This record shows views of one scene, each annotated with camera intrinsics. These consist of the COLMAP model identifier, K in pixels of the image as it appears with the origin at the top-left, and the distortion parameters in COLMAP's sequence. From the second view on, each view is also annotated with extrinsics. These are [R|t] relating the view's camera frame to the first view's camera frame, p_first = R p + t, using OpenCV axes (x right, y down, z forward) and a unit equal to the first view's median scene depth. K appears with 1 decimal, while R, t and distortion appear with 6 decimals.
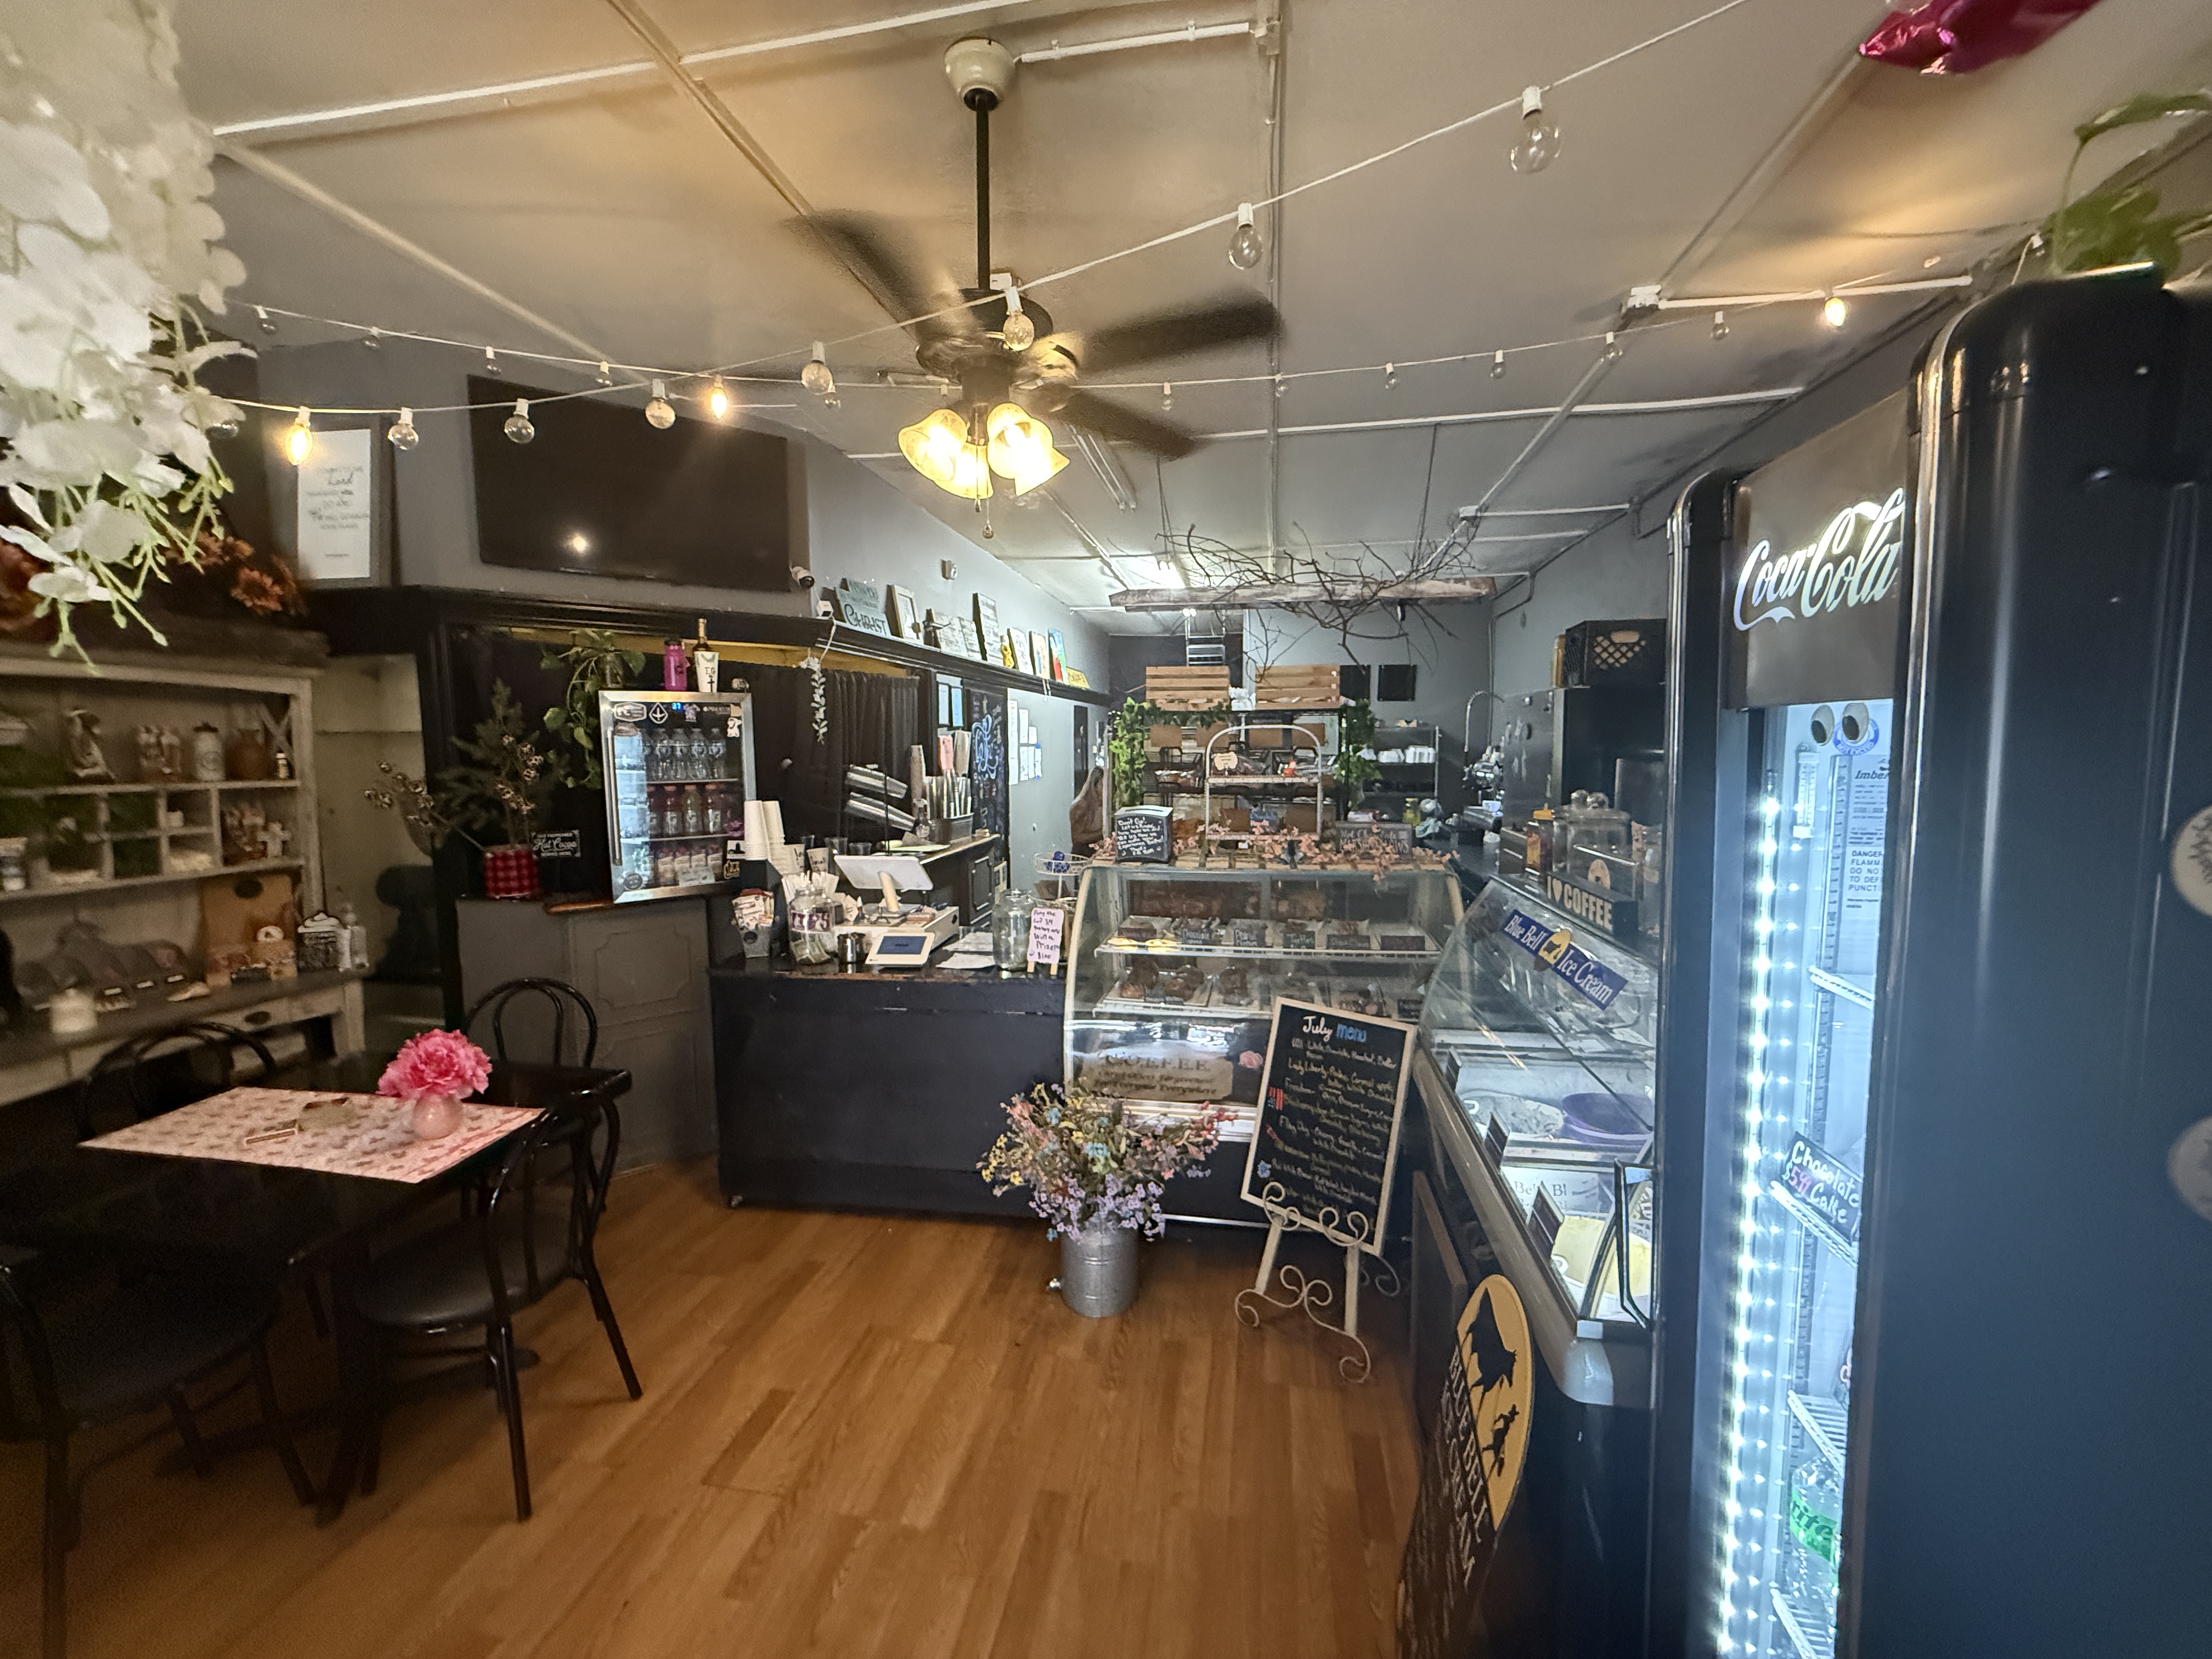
lens RADIAL K [[890.4, 0, 1109.6], [0, 890.4, 823.7], [0, 0, 1]] dist [0.001894, 0.000273]
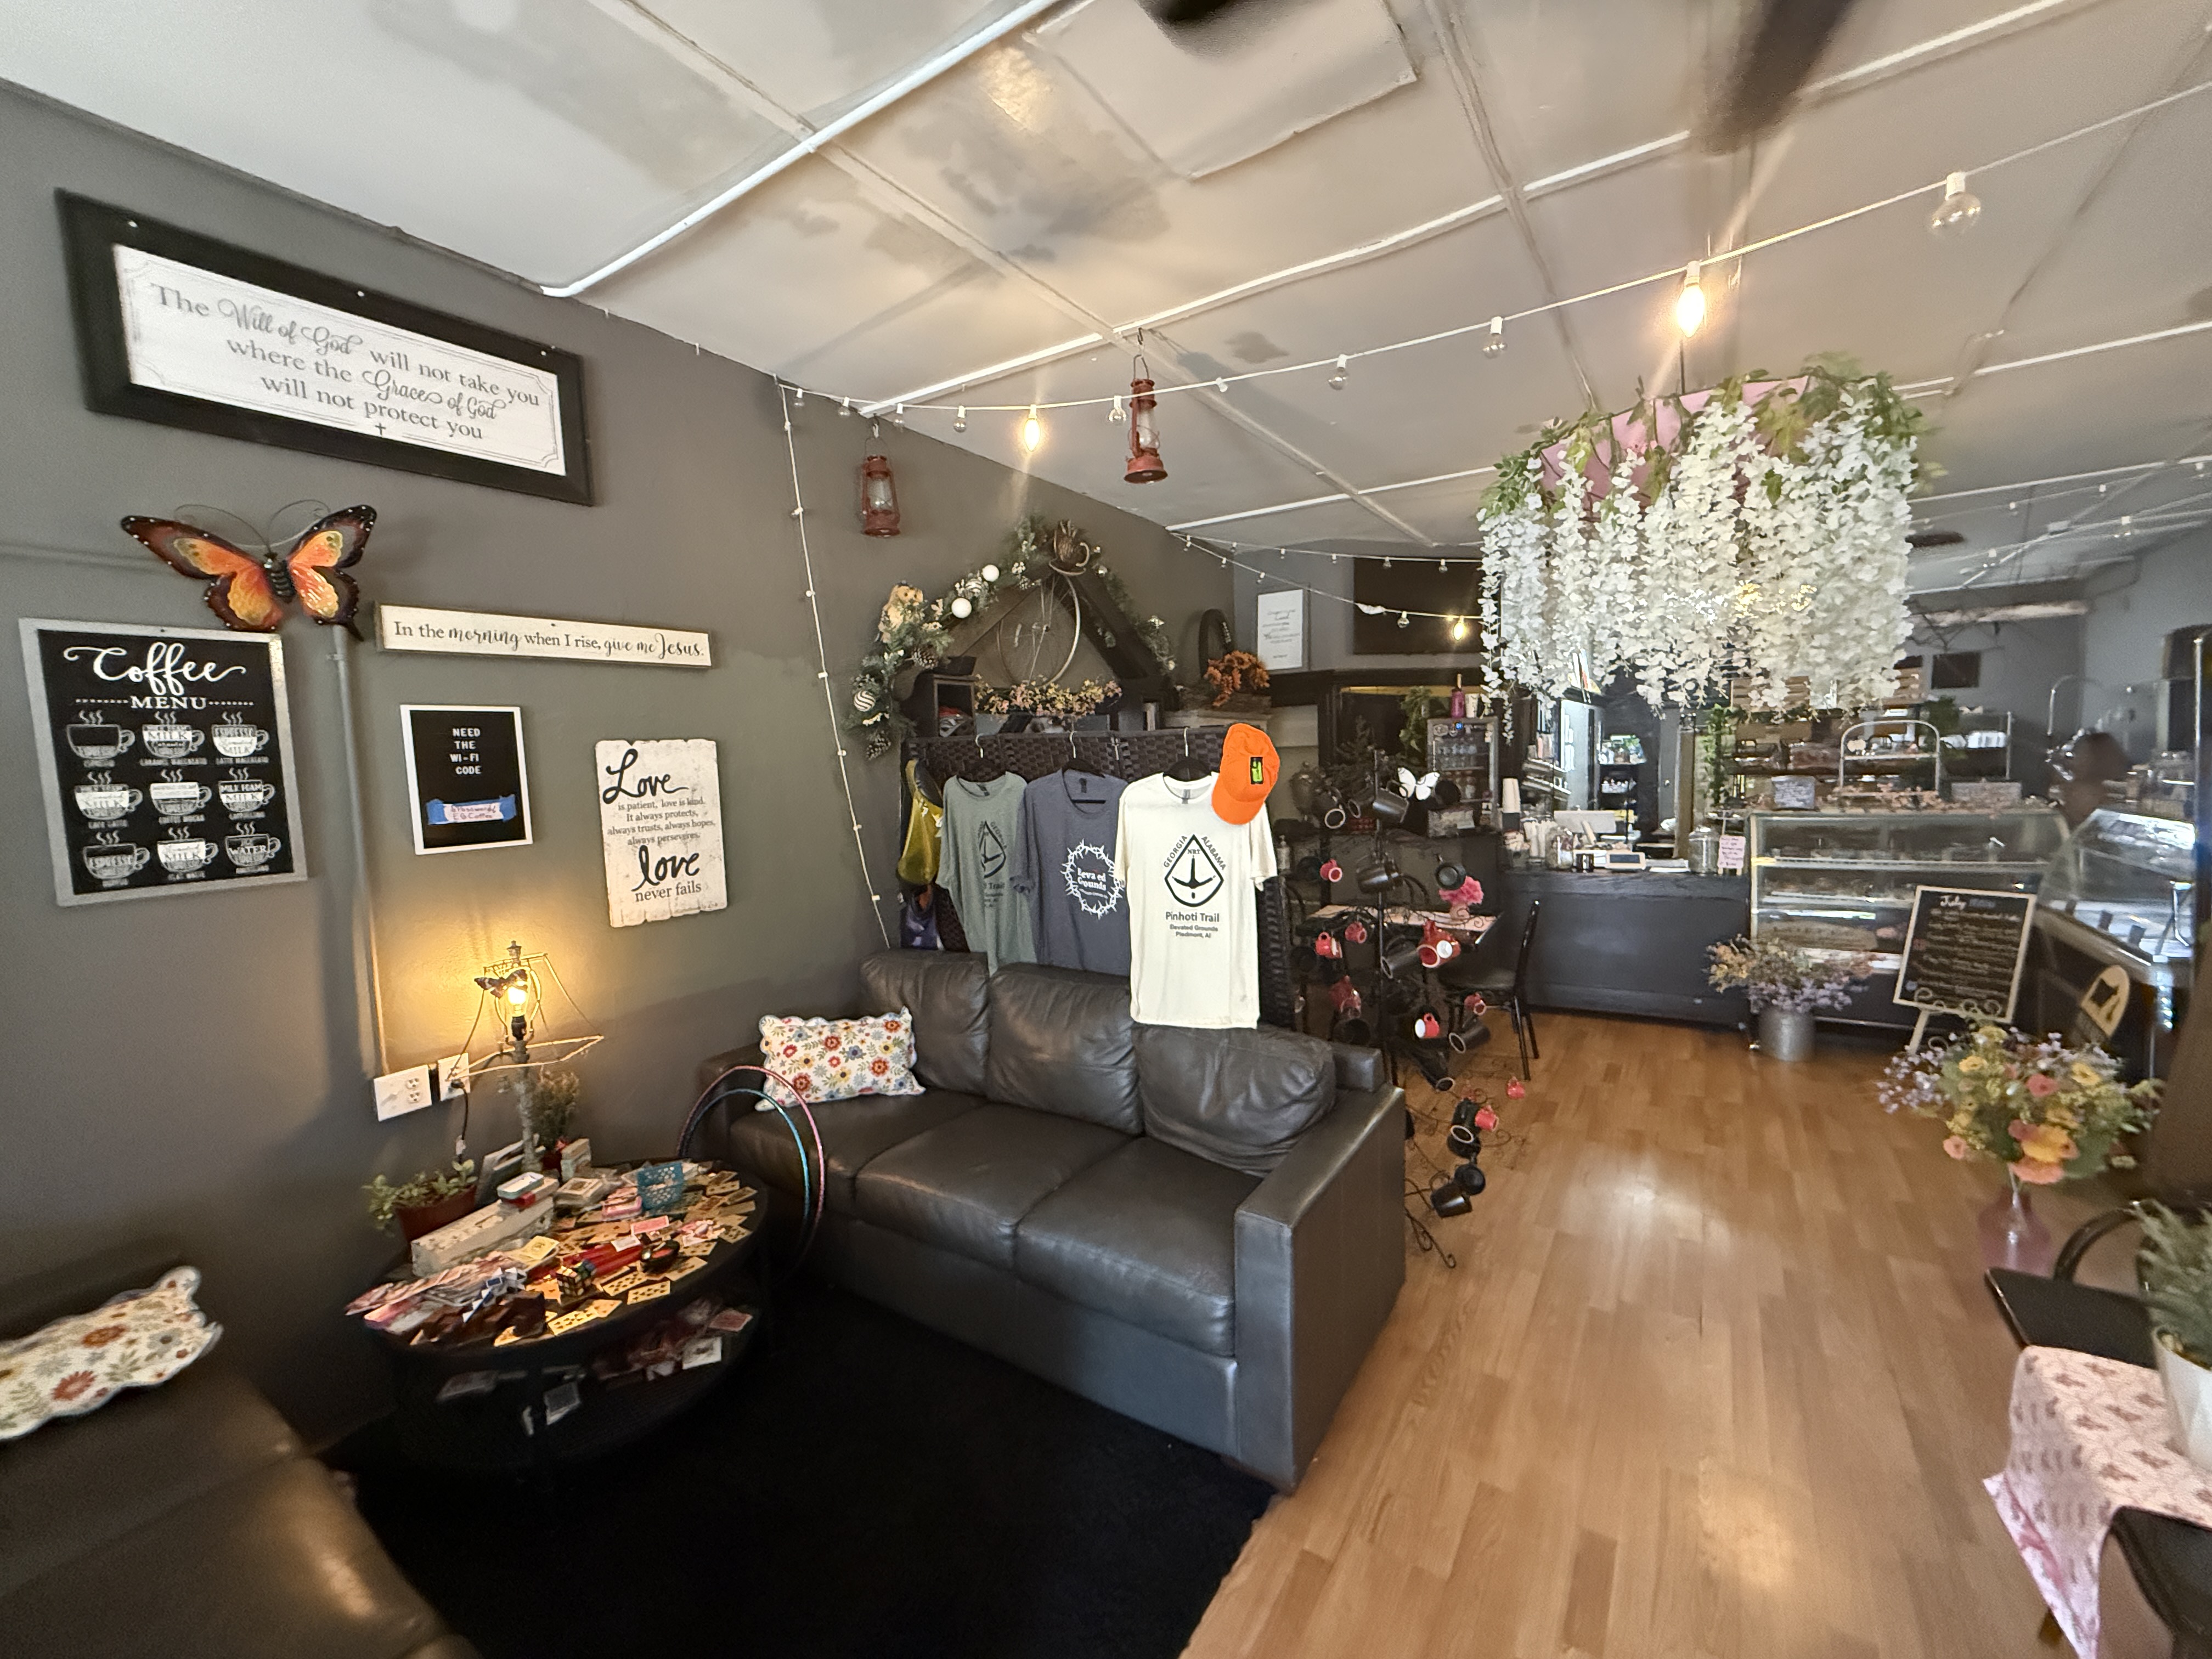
lens RADIAL K [[890.4, 0, 1105.2], [0, 890.4, 825.6], [0, 0, 1]] dist [0.001894, 0.000273]
pose [[0.914227, 0.000994, -0.405201, -0.471106], [-0.003017, 0.999986, -0.004354, 0.085276], [0.405191, 0.005203, 0.914217, -1.018540]]
